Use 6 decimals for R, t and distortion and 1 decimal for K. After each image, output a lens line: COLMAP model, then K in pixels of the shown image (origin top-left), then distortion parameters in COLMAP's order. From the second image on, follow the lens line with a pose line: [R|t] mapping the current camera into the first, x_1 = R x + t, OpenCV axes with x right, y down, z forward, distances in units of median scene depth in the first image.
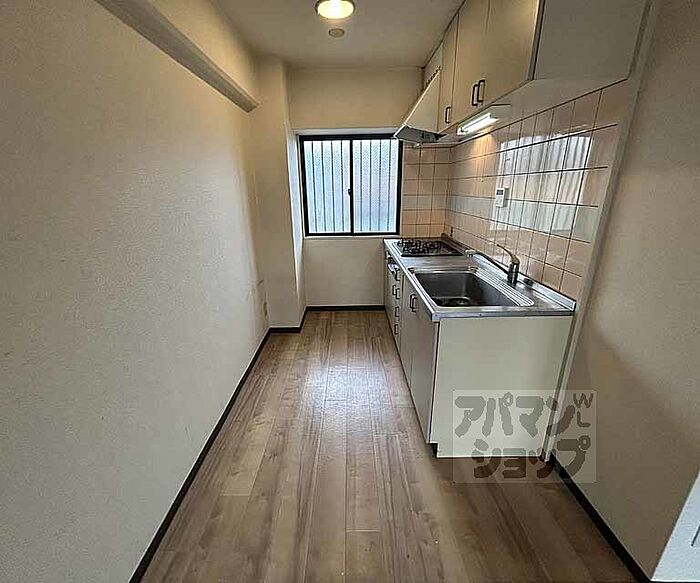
lens RADIAL K [[309.5, 0, 350.0], [0, 309.5, 291.5], [0, 0, 1]] dist [-0.000534, -0.000209]
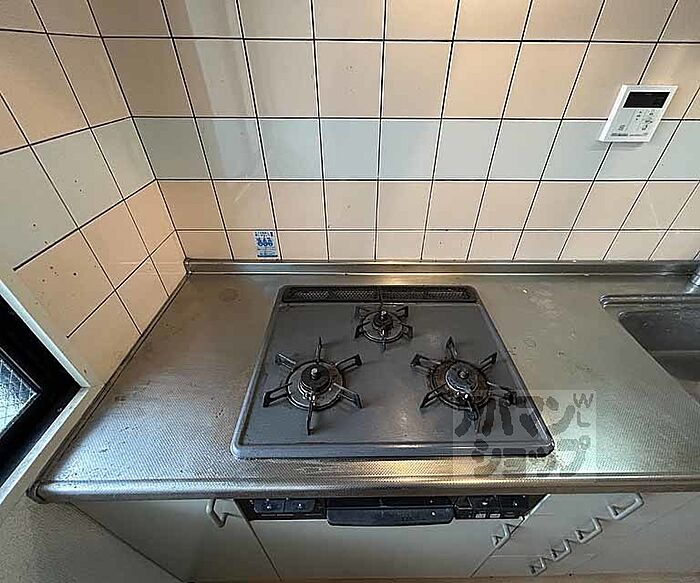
lens RADIAL K [[321.1, 0, 362.8], [0, 321.1, 292.3], [0, 0, 1]] dist [-0.001123, -0.000449]
pose [[-0.014401, -0.587247, 0.809279, 0.040873], [0.308686, 0.767218, 0.562219, -0.298504], [-0.951055, 0.257910, 0.170226, 0.849181]]
